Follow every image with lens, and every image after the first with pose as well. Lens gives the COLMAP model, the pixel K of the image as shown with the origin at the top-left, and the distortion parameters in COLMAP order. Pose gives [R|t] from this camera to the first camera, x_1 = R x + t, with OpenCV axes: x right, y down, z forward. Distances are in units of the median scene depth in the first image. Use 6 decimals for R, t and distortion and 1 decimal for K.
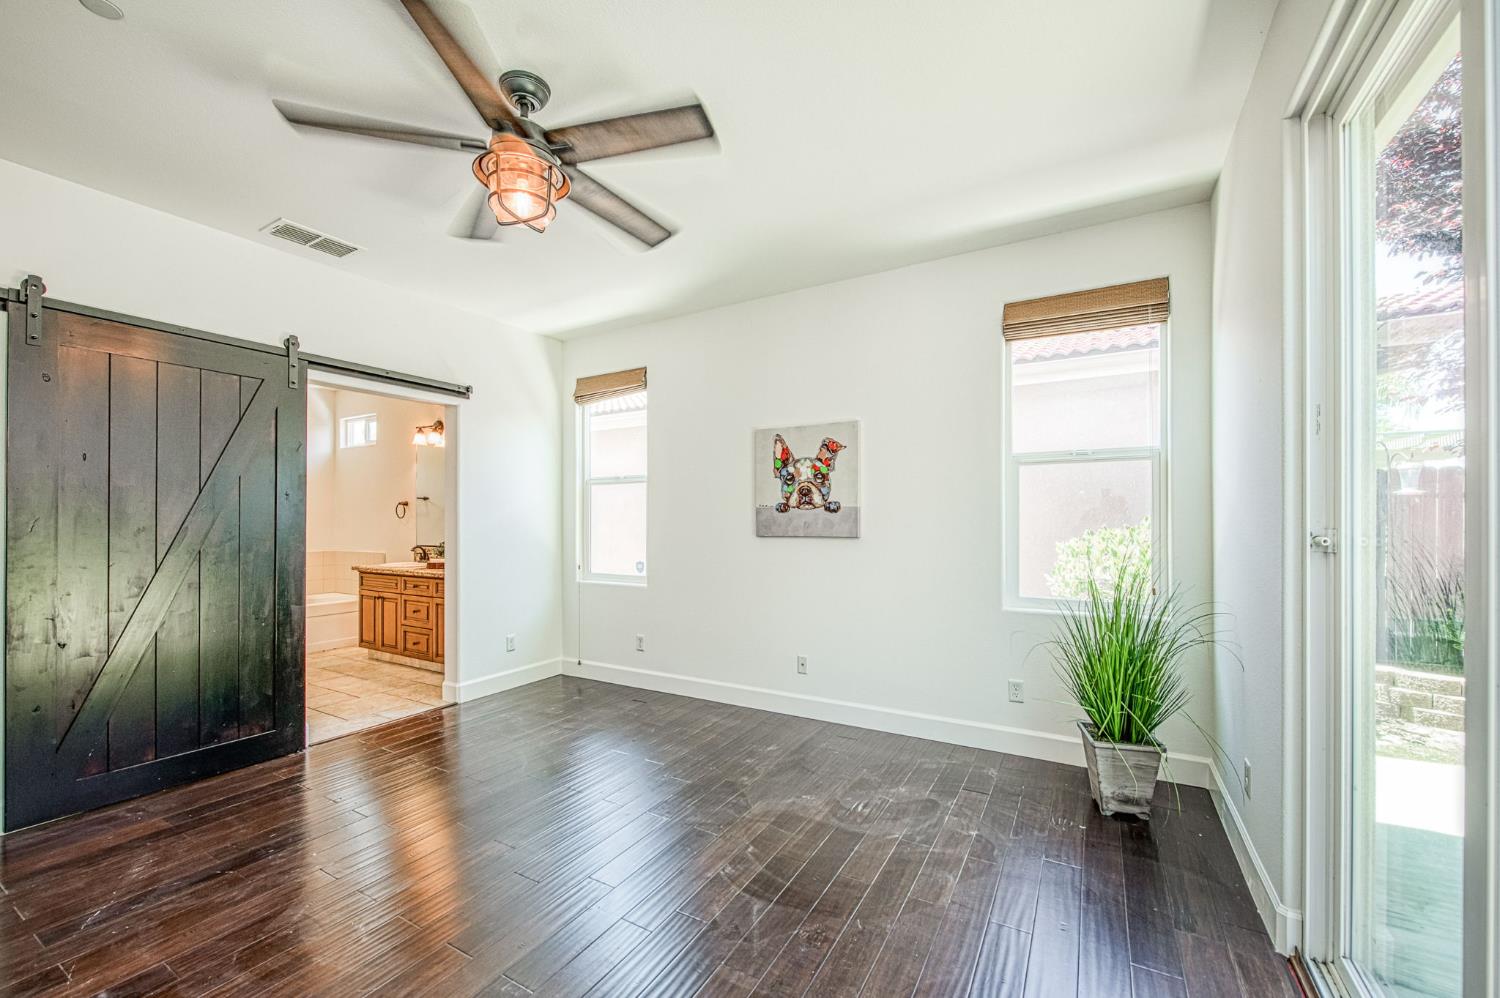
lens RADIAL K [[601.5, 0, 735.6], [0, 601.5, 521.0], [0, 0, 1]] dist [-0.006734, -0.003378]
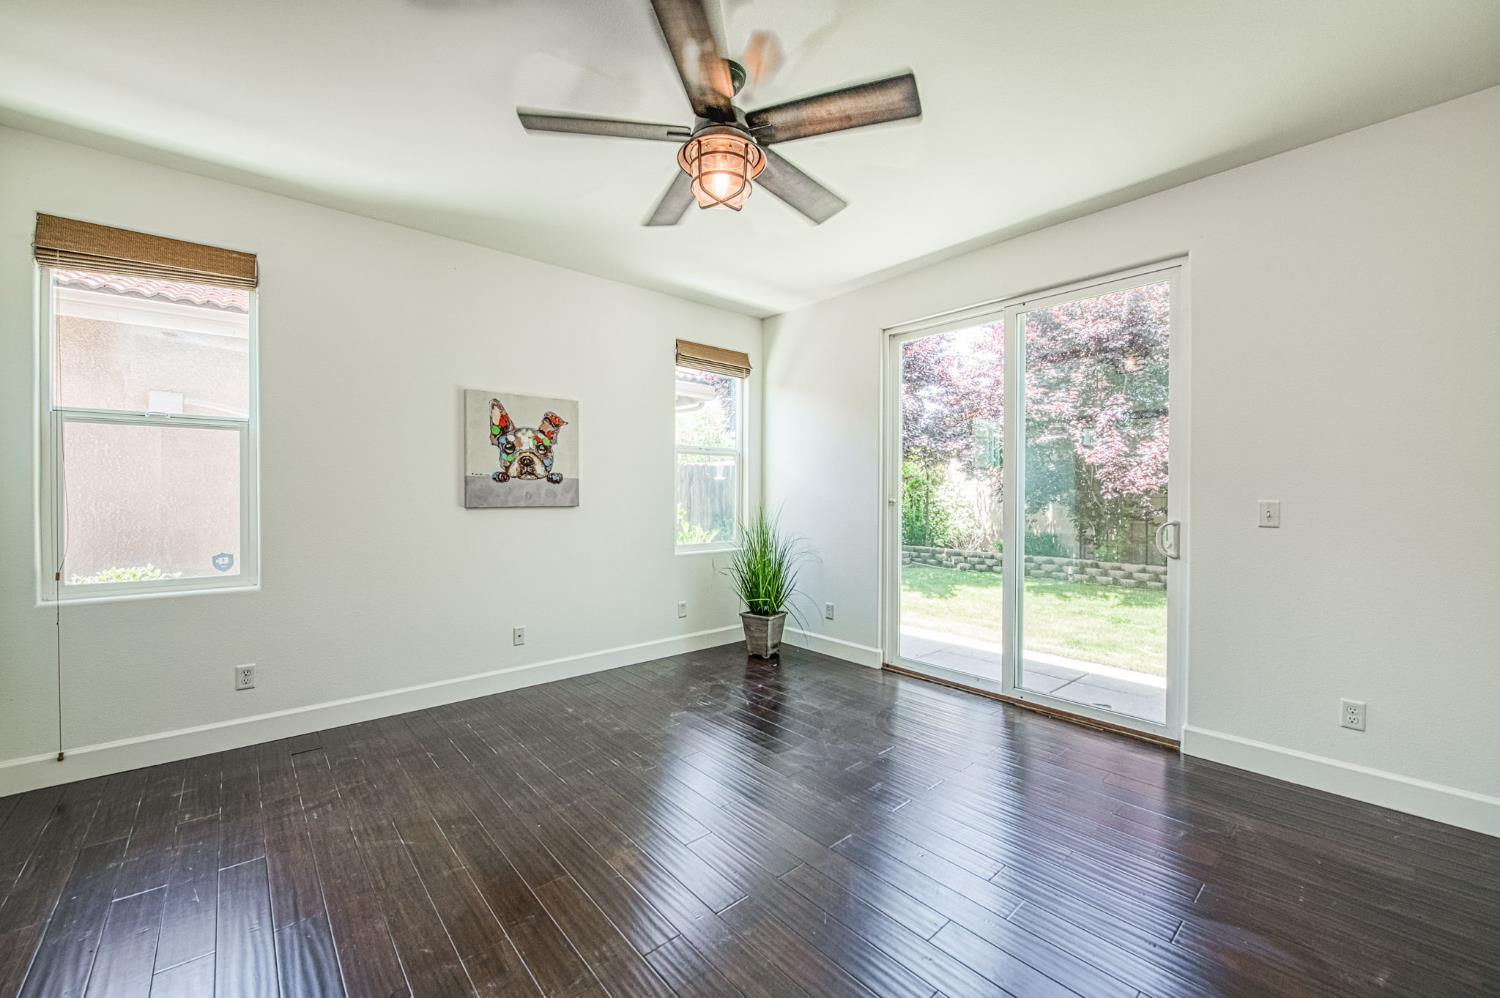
lens RADIAL K [[601.5, 0, 752.2], [0, 601.5, 499.5], [0, 0, 1]] dist [-0.006734, -0.003378]
pose [[0.302757, -0.007298, 0.953040, -0.724555], [-0.002563, 0.999961, 0.008471, 0.004402], [-0.953064, -0.005008, 0.302727, 0.339261]]
